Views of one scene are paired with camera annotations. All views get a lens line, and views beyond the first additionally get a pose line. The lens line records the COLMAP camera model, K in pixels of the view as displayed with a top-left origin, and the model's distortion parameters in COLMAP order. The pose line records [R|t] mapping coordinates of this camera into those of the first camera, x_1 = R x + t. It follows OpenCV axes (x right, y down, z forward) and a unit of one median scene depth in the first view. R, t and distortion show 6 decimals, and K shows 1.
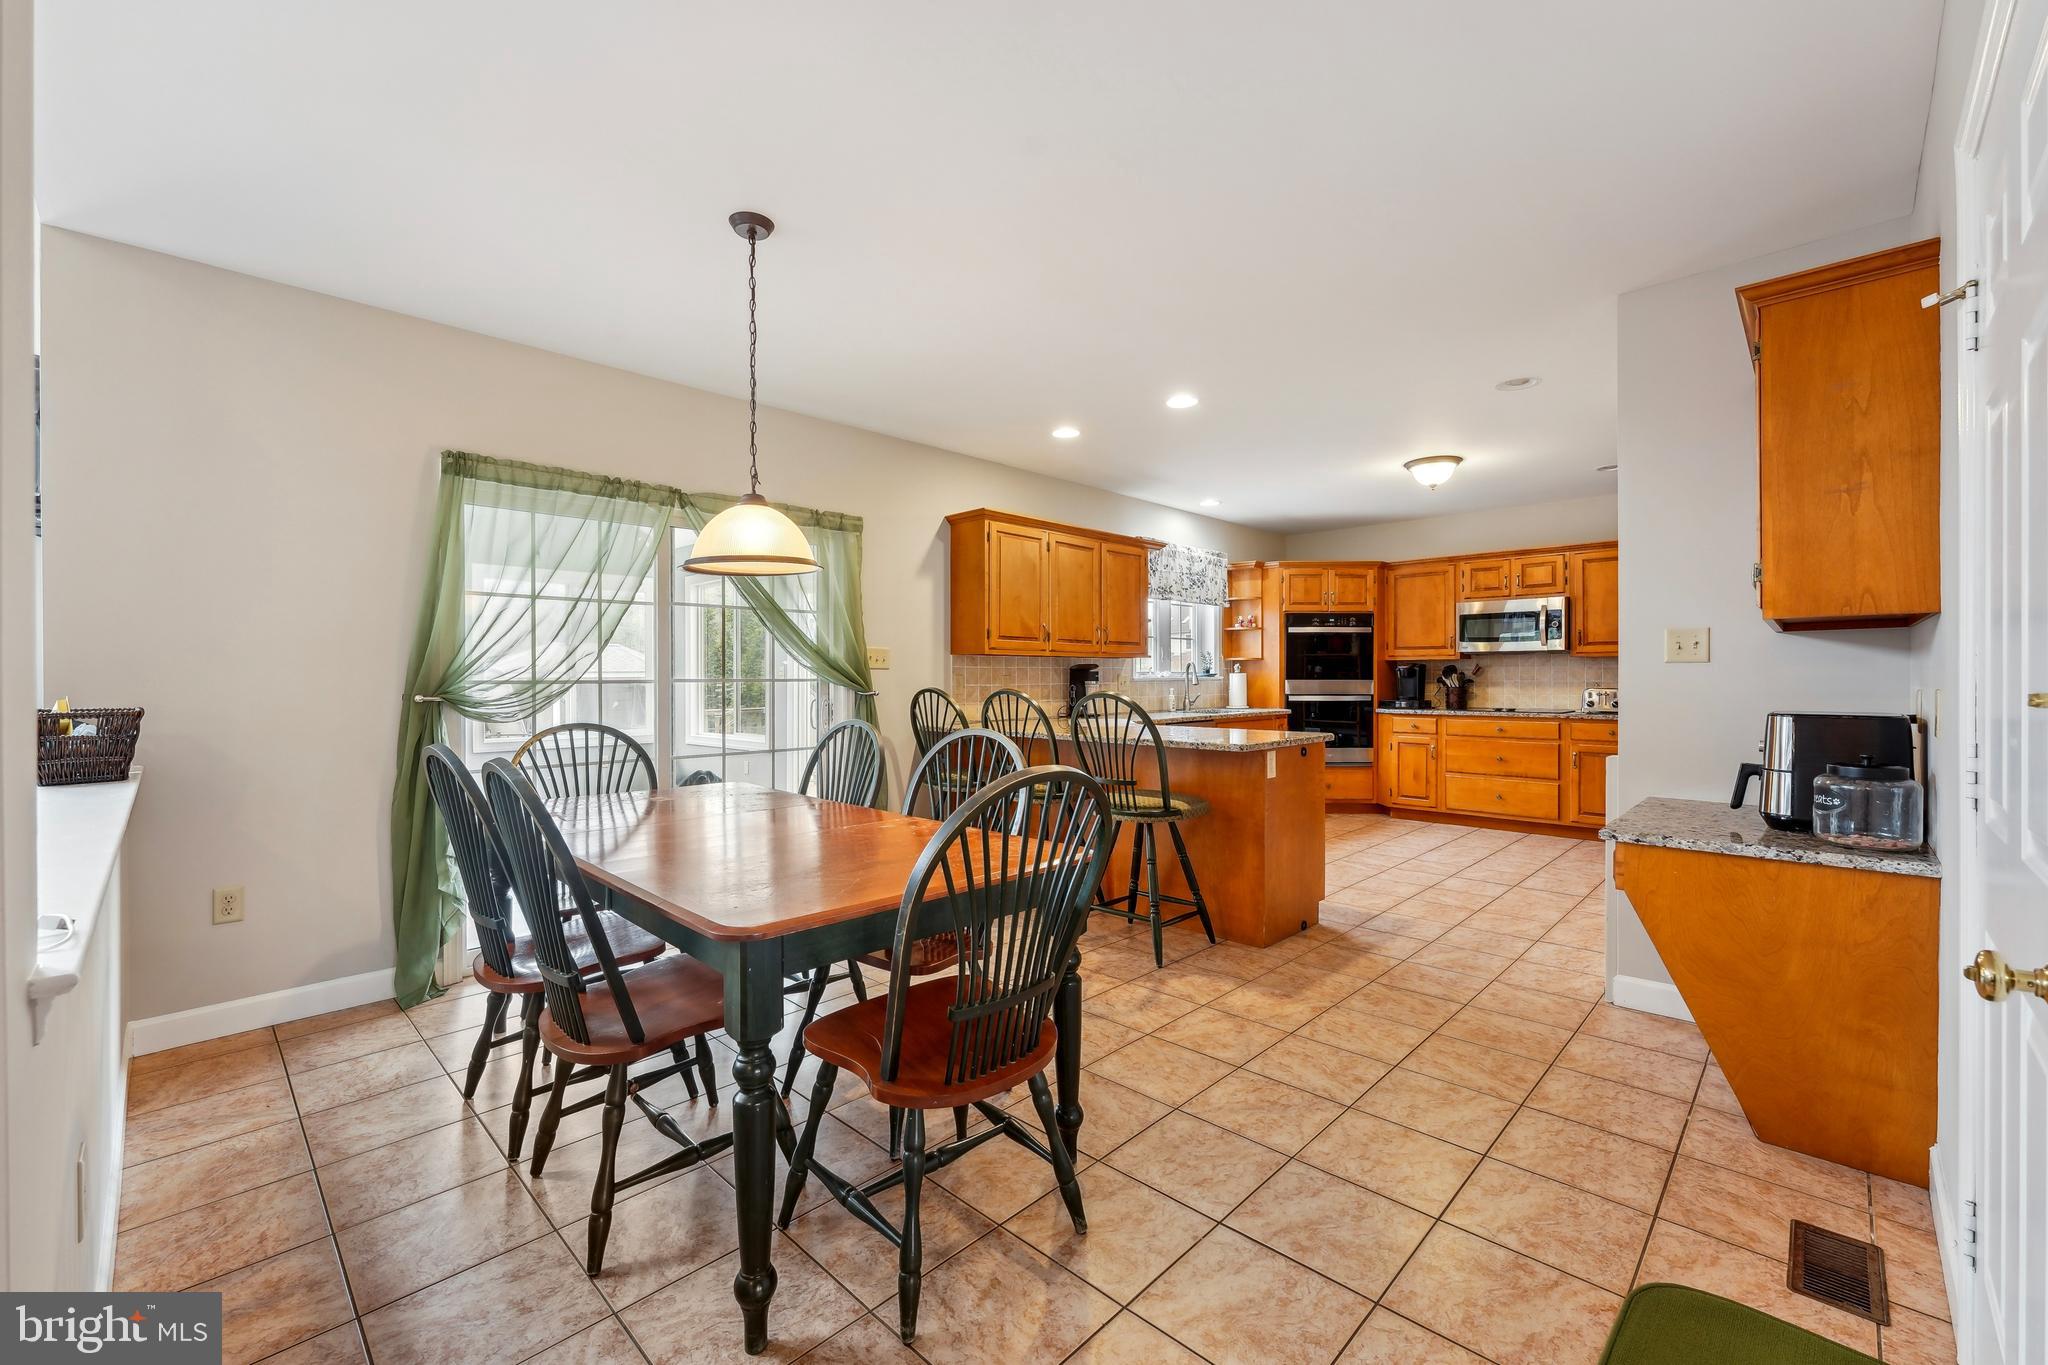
lens RADIAL K [[840.6, 0, 1016.9], [0, 840.6, 679.9], [0, 0, 1]] dist [-0.001051, -0.000149]
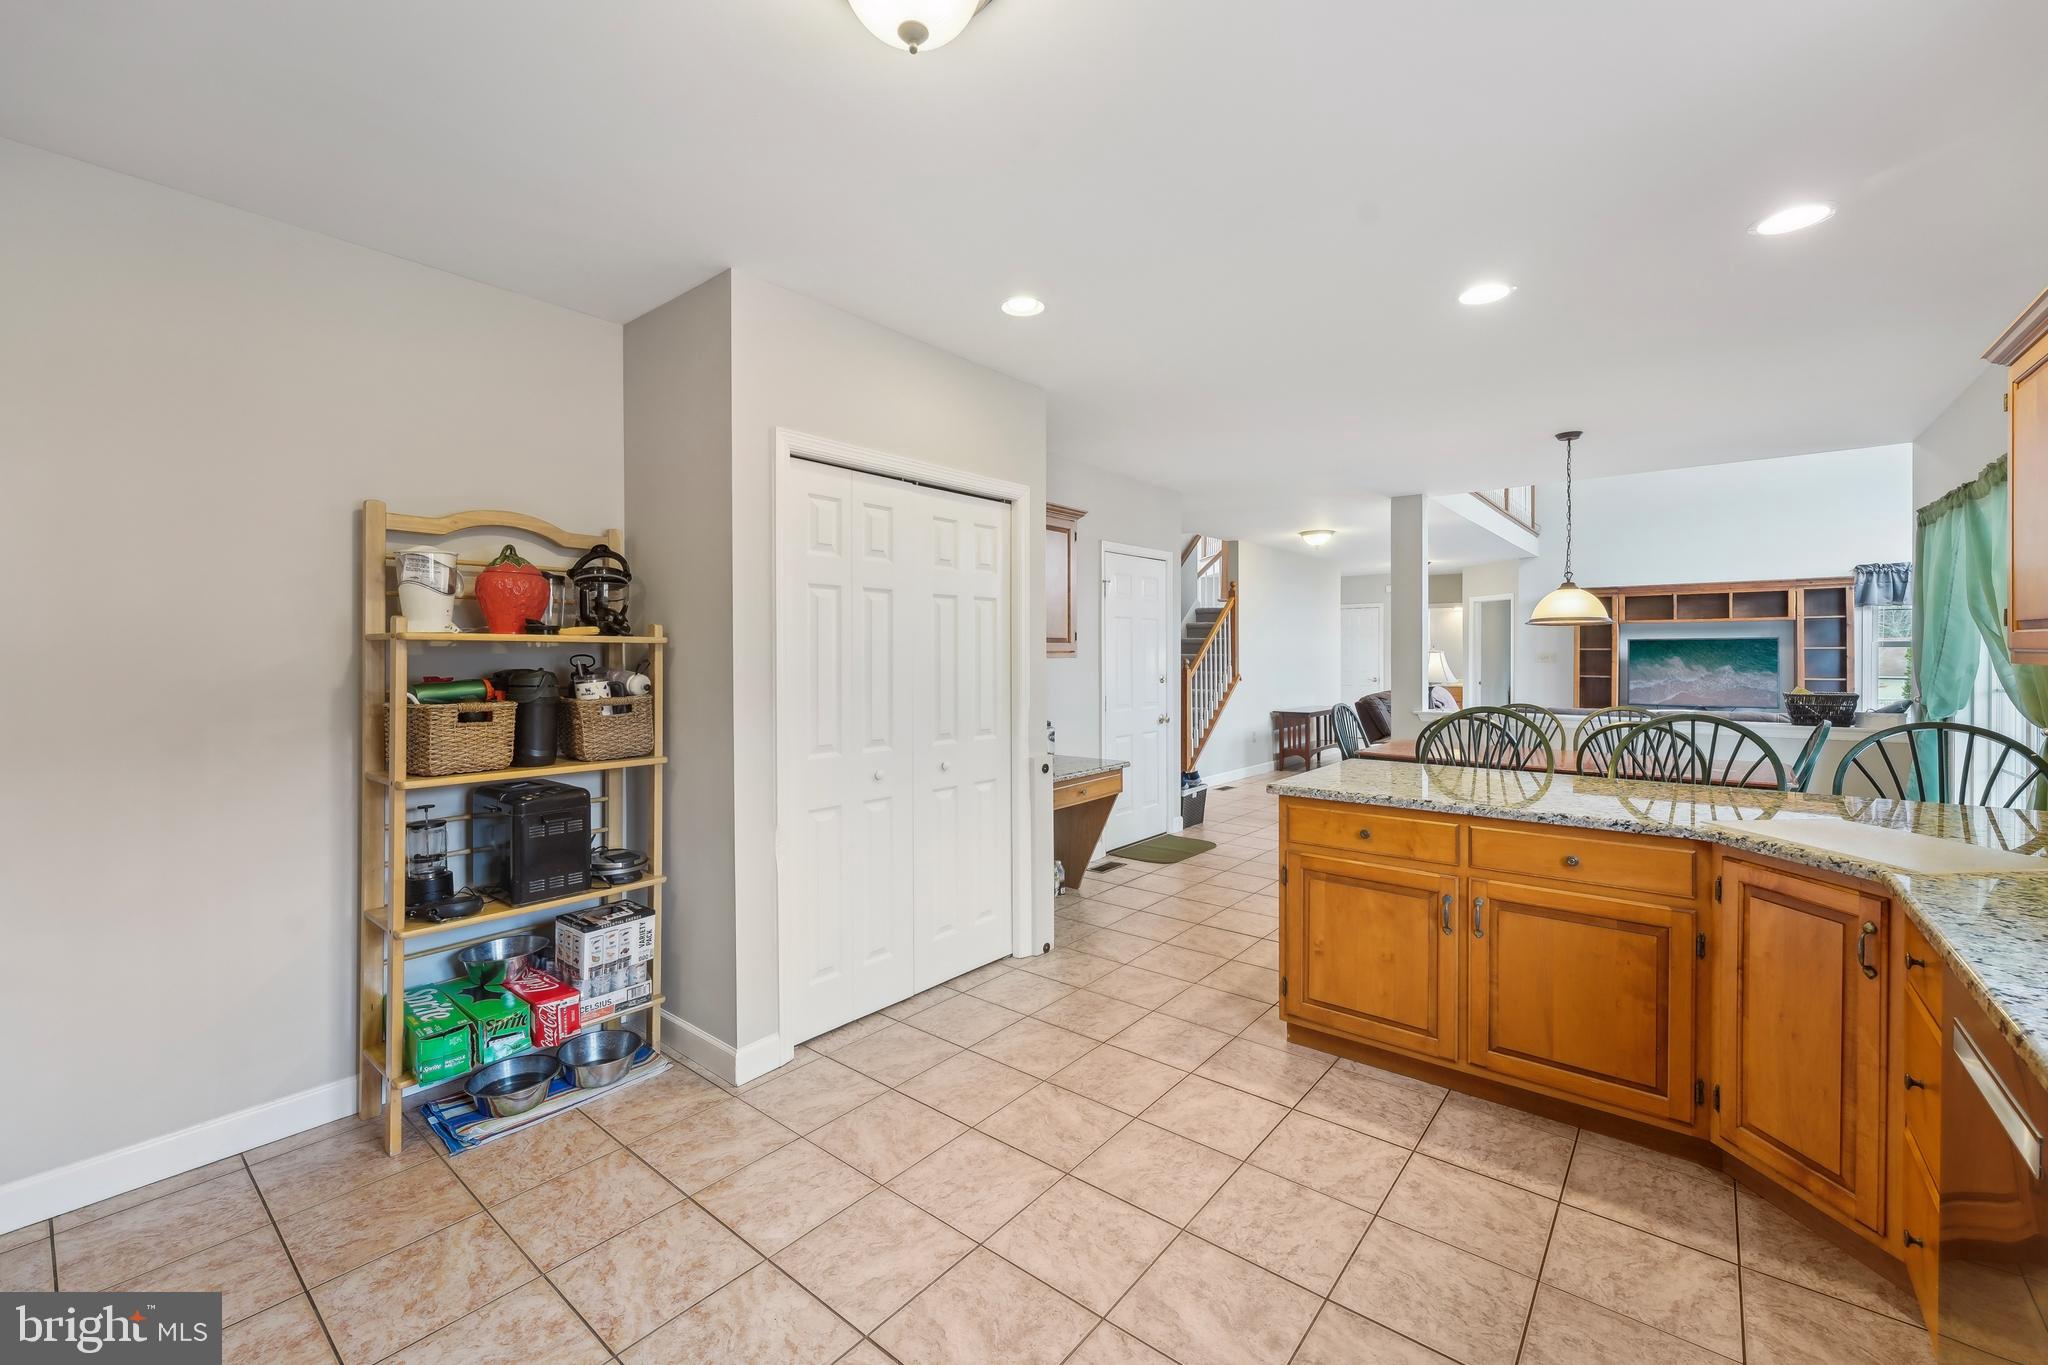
lens RADIAL K [[834.8, 0, 1020.4], [0, 834.8, 661.6], [0, 0, 1]] dist [-0.000070, 0.000179]
pose [[-0.996037, 0.006210, -0.088722, 0.395662], [0.004990, 0.999890, 0.013968, -0.030088], [0.088799, 0.013470, -0.995958, 1.029959]]
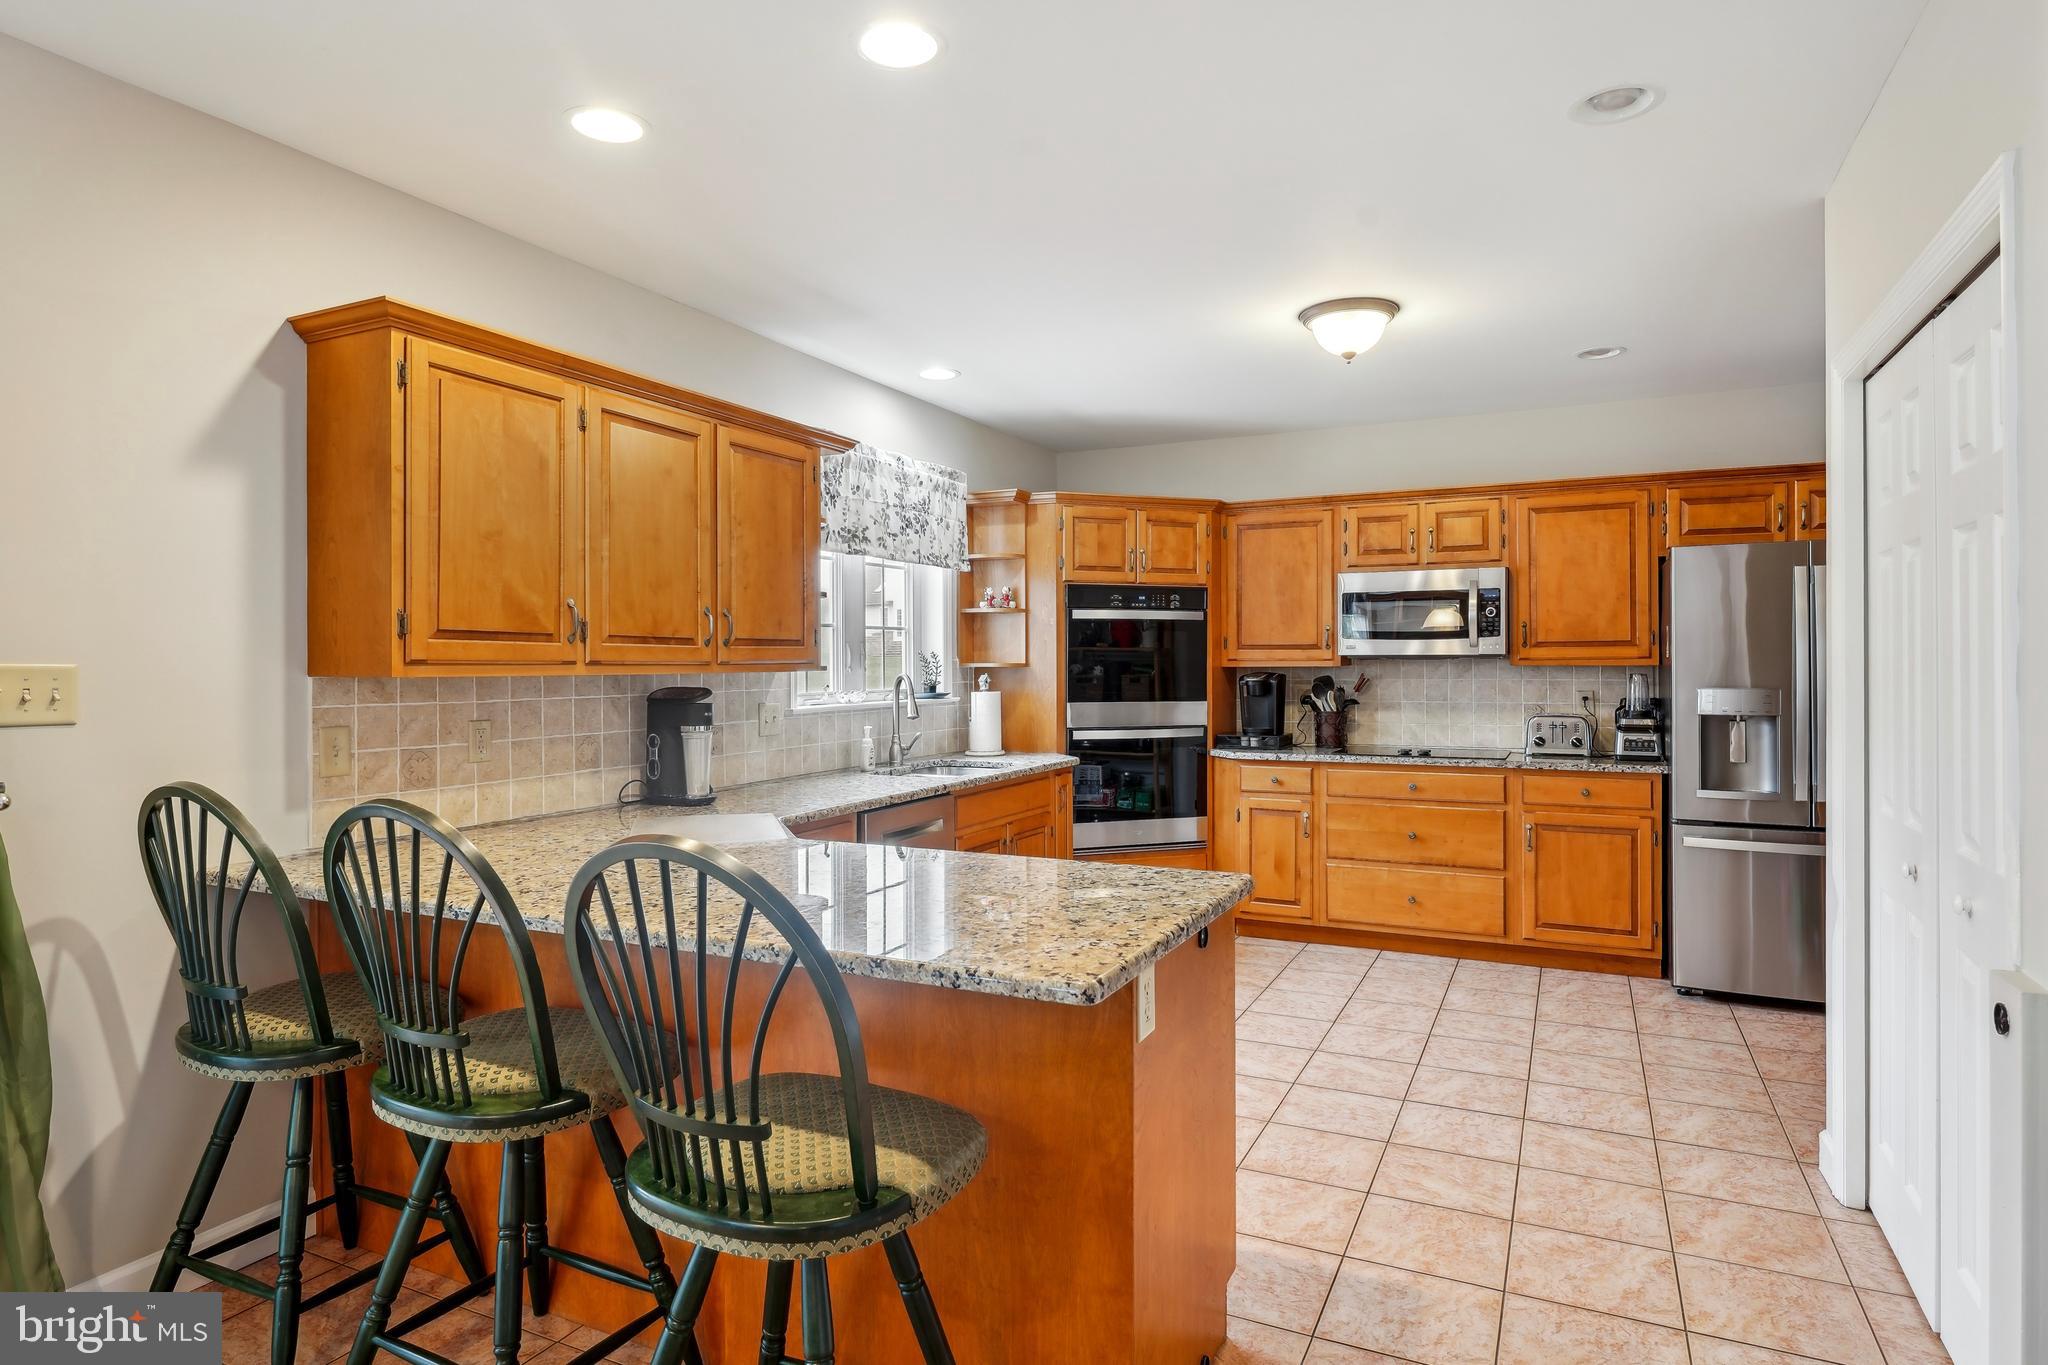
lens RADIAL K [[1144.3, 0, 1024.6], [0, 1144.3, 663.2], [0, 0, 1]] dist [-0.001040, -0.000493]
pose [[0.947993, -0.001693, 0.318288, 0.051623], [0.002976, 0.999989, -0.003545, -0.025578], [-0.318279, 0.004307, 0.947987, 0.300398]]
